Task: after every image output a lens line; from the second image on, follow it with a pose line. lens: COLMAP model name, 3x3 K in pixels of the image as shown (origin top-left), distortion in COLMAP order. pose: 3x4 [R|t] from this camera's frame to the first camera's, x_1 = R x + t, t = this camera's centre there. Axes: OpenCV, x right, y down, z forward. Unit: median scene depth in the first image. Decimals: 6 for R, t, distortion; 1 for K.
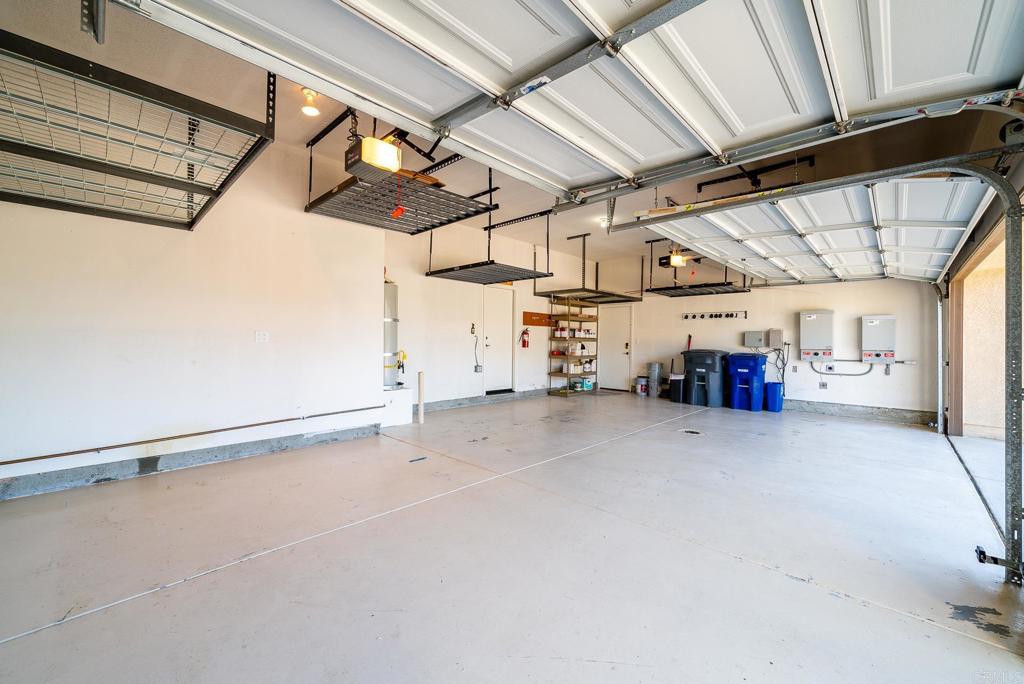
lens RADIAL K [[417.2, 0, 500.6], [0, 417.2, 339.8], [0, 0, 1]] dist [-0.003493, -0.000581]
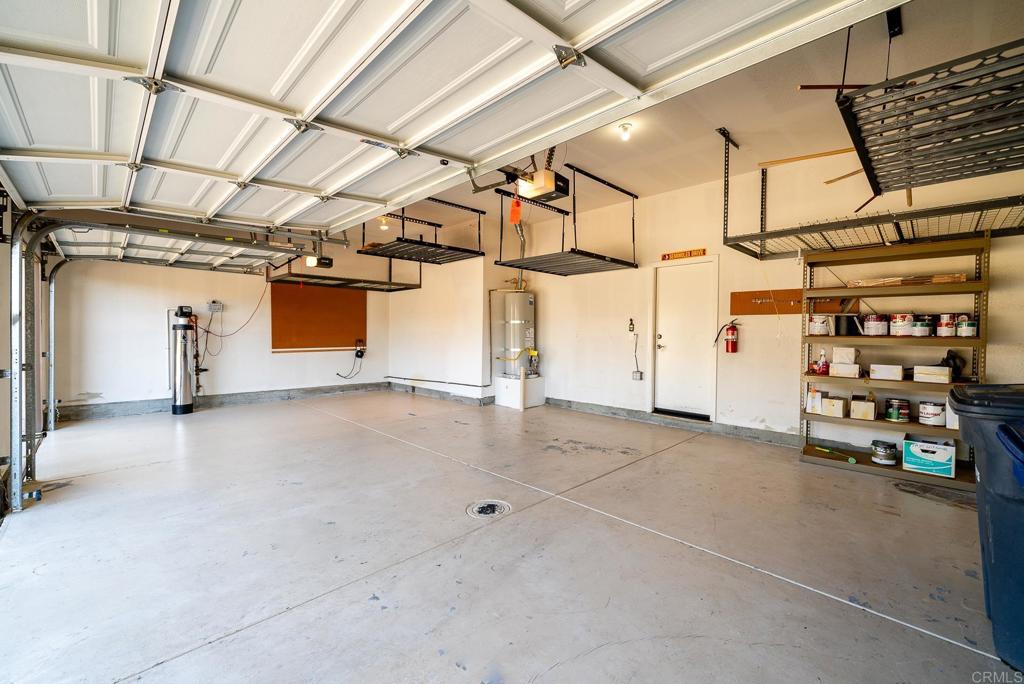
lens RADIAL K [[417.2, 0, 500.6], [0, 417.2, 339.8], [0, 0, 1]] dist [-0.003493, -0.000581]
pose [[-0.039267, 0.003004, -0.999224, 0.683248], [-0.010795, 0.999936, 0.003431, 0.001918], [0.999170, 0.010922, -0.039232, 0.712299]]
